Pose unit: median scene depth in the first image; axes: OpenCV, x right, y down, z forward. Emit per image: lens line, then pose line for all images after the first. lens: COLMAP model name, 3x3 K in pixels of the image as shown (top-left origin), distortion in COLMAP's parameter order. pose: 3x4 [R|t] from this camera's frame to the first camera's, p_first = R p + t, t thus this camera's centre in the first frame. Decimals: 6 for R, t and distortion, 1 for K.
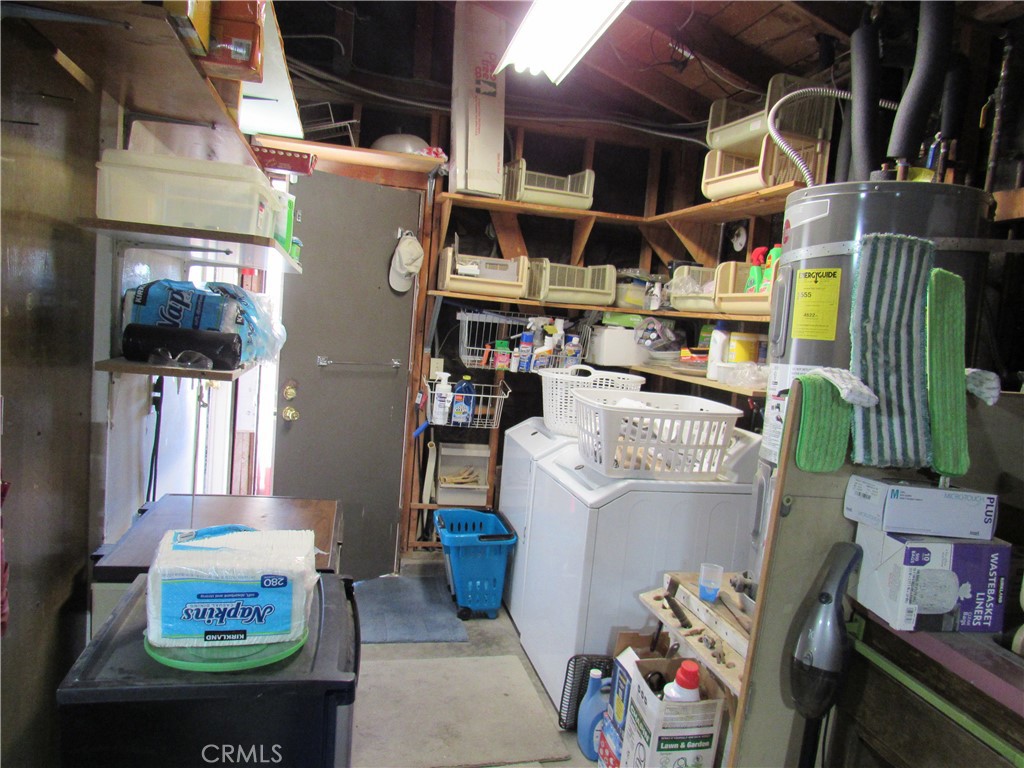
lens RADIAL K [[735.2, 0, 511.5], [0, 735.2, 387.0], [0, 0, 1]] dist [-0.029470, 0.014162]
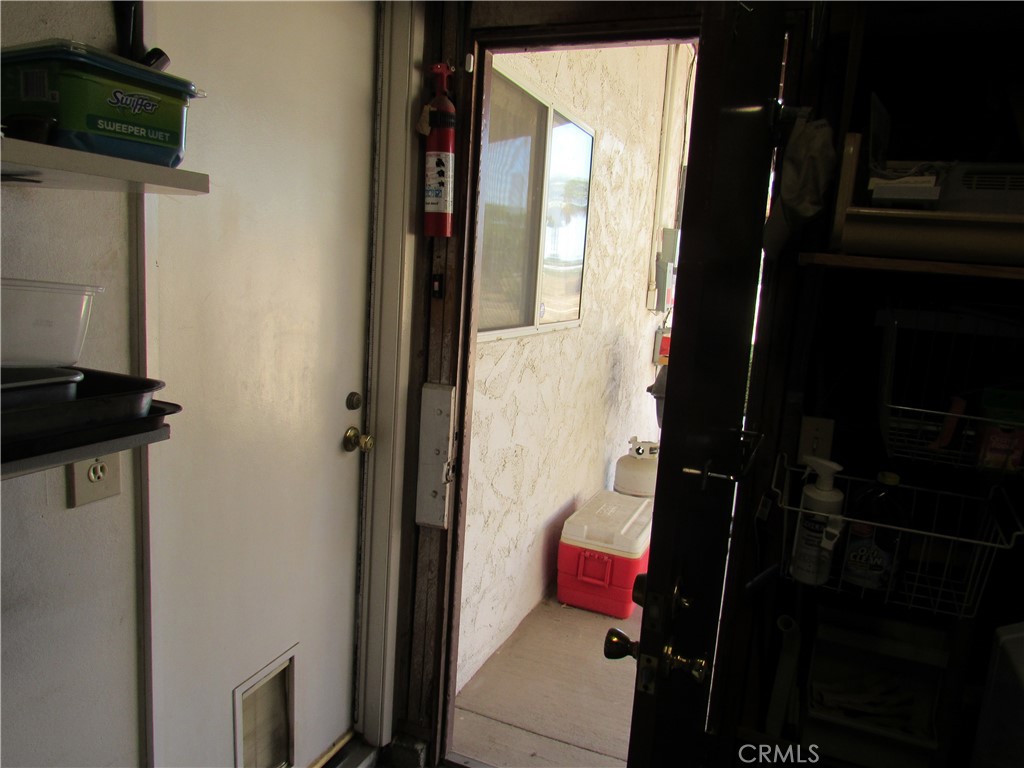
lens RADIAL K [[735.2, 0, 513.4], [0, 735.2, 383.6], [0, 0, 1]] dist [-0.029470, 0.014162]
pose [[0.812239, 0.059964, -0.580234, -0.001892], [-0.055947, 0.998125, 0.024833, -0.061138], [0.580635, 0.012292, 0.814071, 0.578379]]
